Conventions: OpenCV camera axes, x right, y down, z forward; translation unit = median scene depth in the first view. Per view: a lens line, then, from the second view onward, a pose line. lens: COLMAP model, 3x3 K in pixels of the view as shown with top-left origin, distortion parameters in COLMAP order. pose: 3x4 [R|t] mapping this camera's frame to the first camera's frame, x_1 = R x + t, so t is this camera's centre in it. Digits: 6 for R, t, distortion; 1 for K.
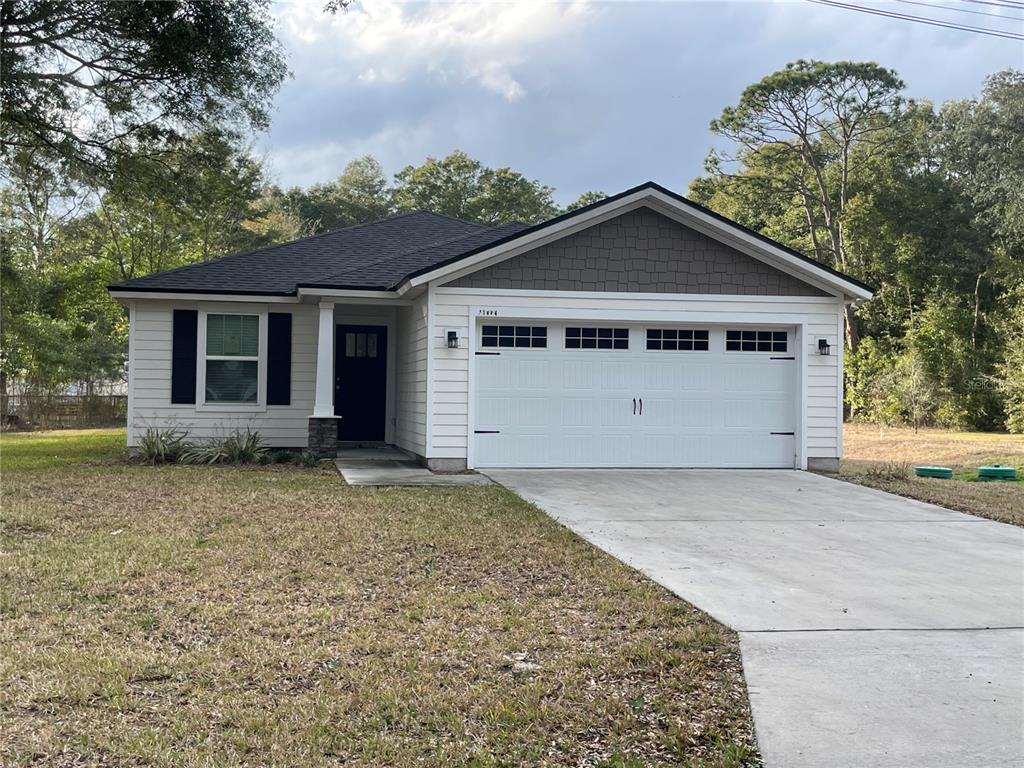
lens RADIAL K [[1234.3, 0, 512.0], [0, 1234.3, 384.0], [0, 0, 1]] dist [0.030566, -0.031008]
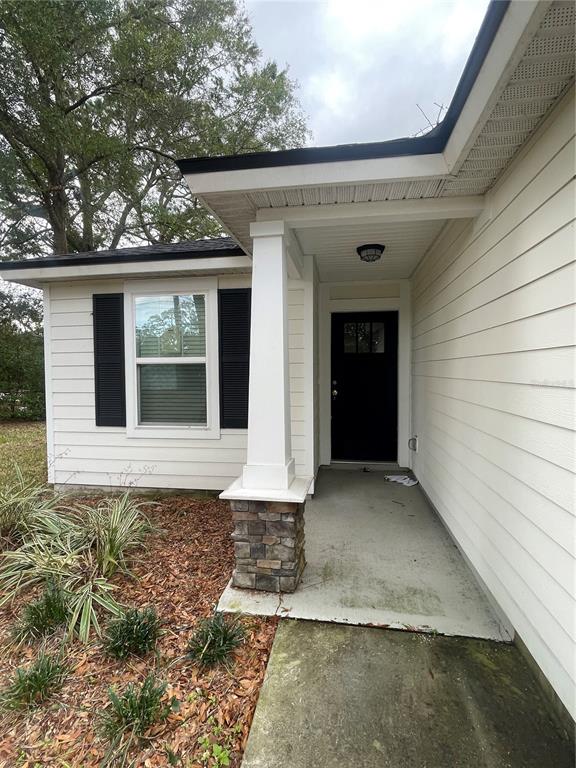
lens RADIAL K [[382.5, 0, 288.0], [0, 382.5, 384.0], [0, 0, 1]] dist [-0.000581, -0.000155]
pose [[0.941775, -0.011372, -0.336052, -0.094163], [0.026590, 0.998817, 0.040717, -0.014783], [0.335191, -0.047281, 0.940963, 0.823723]]
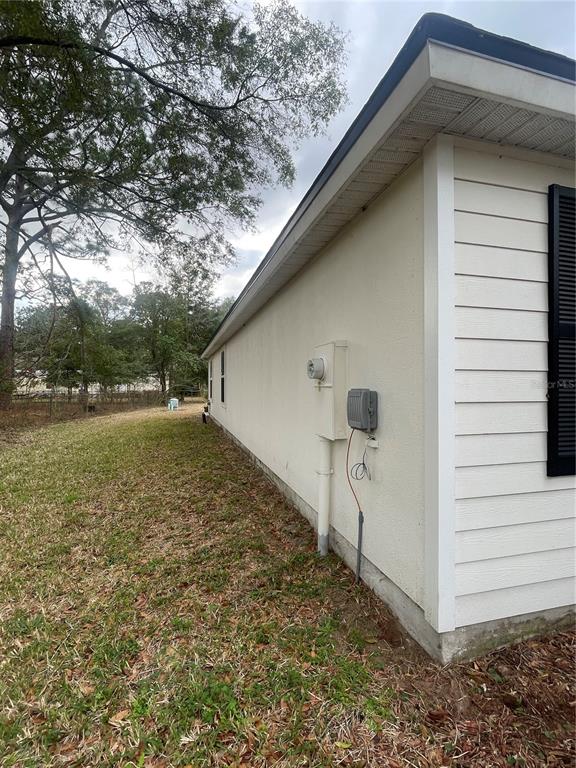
lens RADIAL K [[382.5, 0, 288.0], [0, 382.5, 384.0], [0, 0, 1]] dist [-0.000581, -0.000155]
pose [[0.996637, -0.014738, 0.080603, -0.348929], [0.014093, 0.999864, 0.008555, -0.010387], [-0.080719, -0.007390, 0.996710, 0.901531]]
